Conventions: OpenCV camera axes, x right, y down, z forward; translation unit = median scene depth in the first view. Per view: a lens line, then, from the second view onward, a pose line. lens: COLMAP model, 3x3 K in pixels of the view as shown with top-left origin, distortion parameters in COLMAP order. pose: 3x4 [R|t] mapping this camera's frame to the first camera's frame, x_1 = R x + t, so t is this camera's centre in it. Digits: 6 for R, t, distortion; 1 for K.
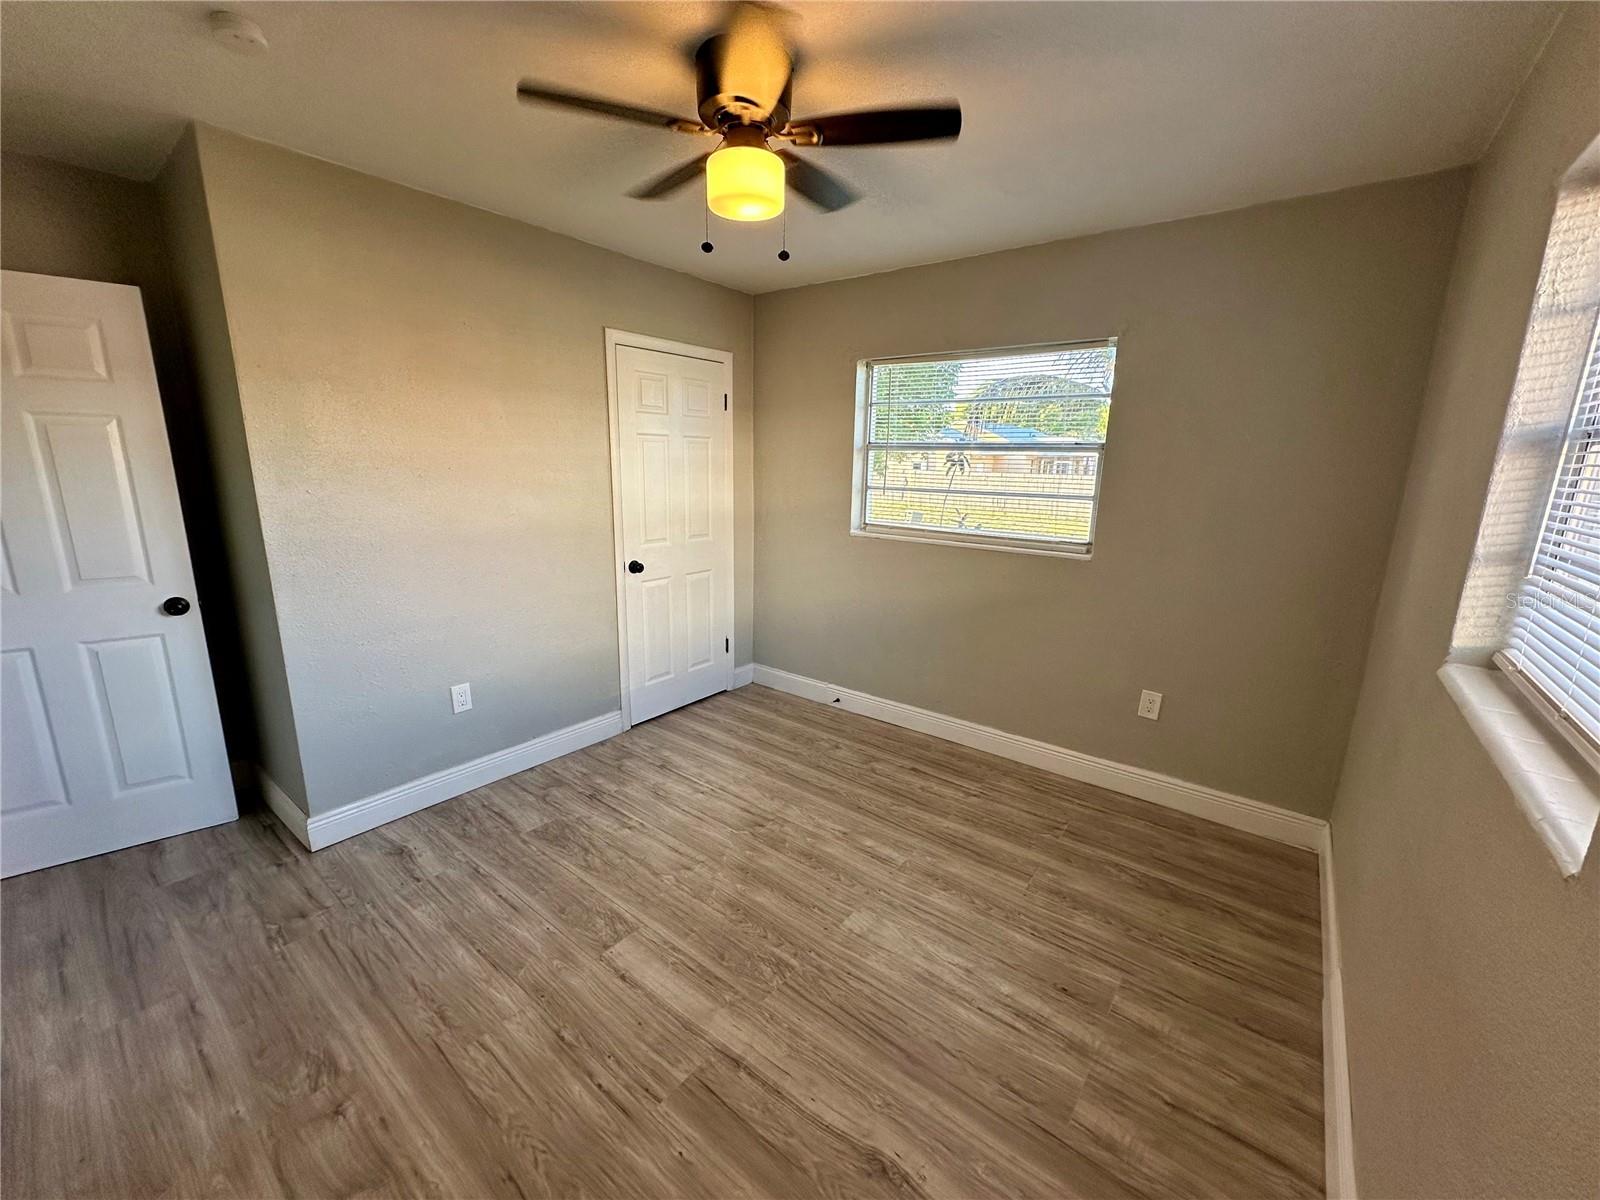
lens RADIAL K [[635.1, 0, 804.5], [0, 635.1, 600.4], [0, 0, 1]] dist [-0.004112, 0.001601]
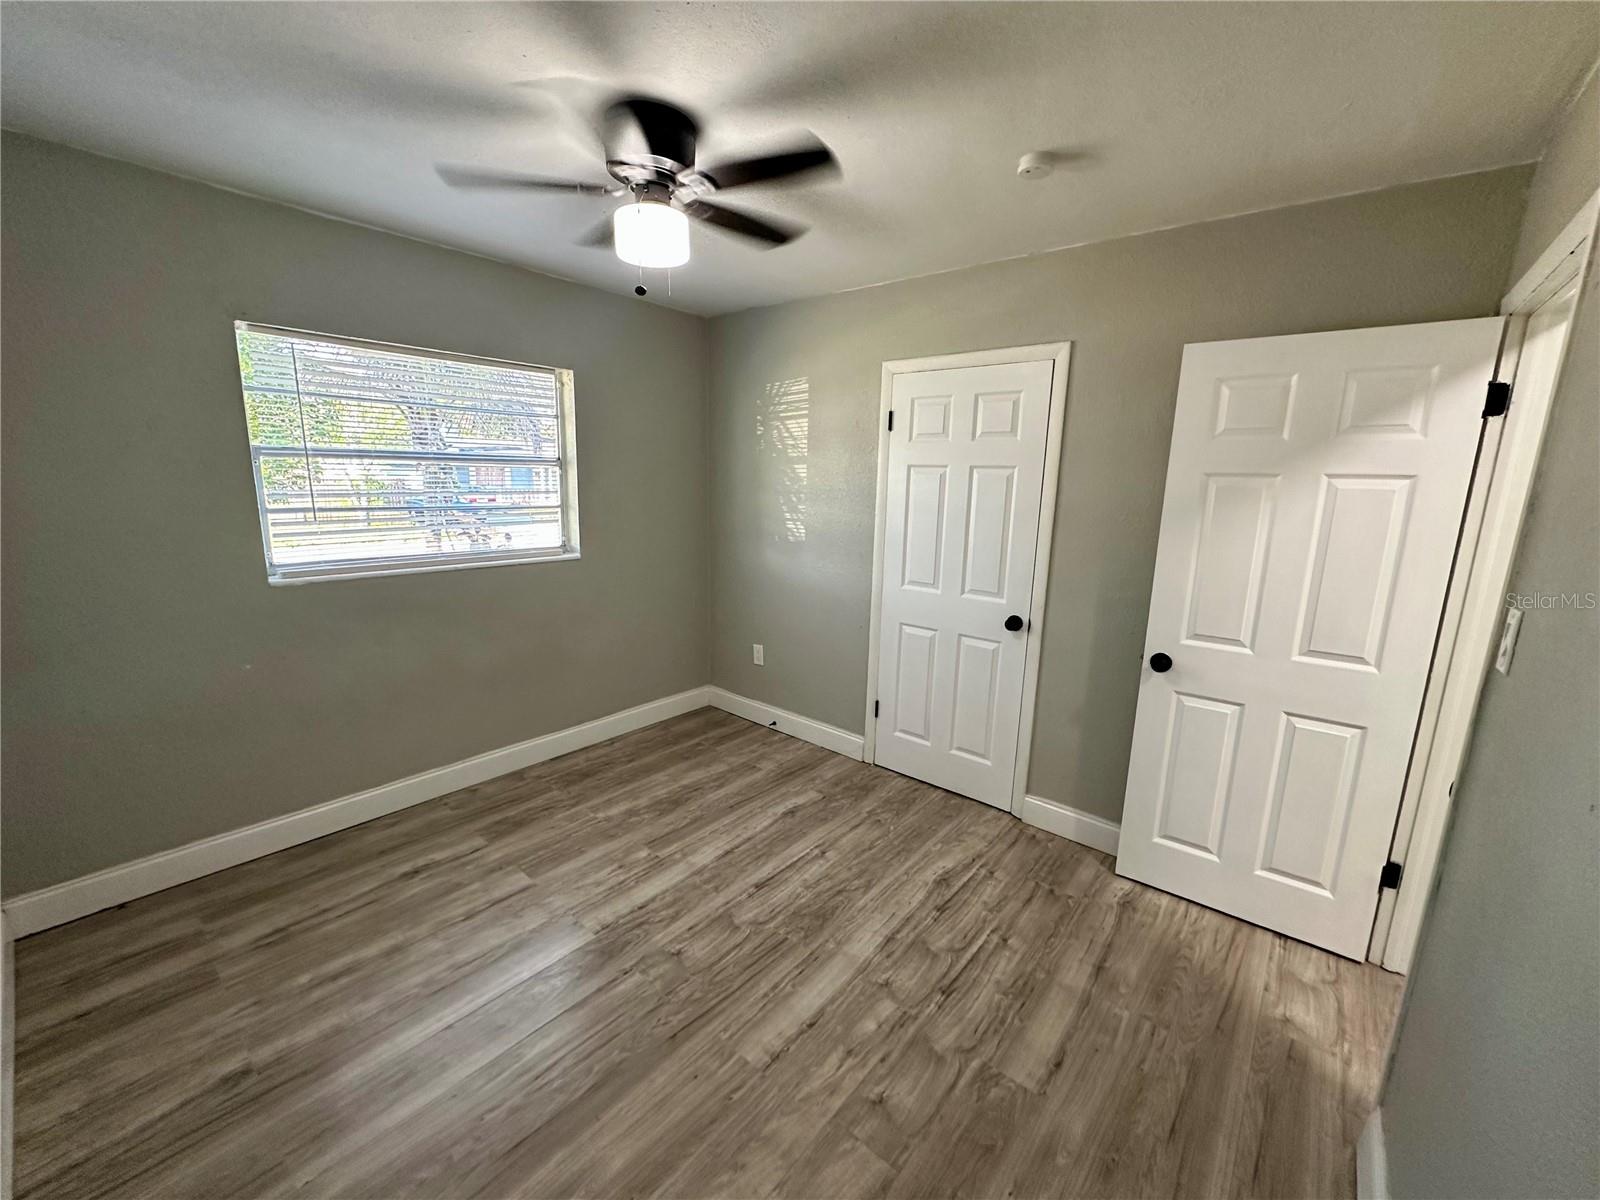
lens RADIAL K [[635.1, 0, 800.3], [0, 635.1, 597.8], [0, 0, 1]] dist [-0.004112, 0.001601]
pose [[0.026458, -0.190418, 0.981347, -0.681601], [0.199559, 0.962936, 0.181465, -0.121741], [-0.979529, 0.191035, 0.063477, 0.519921]]
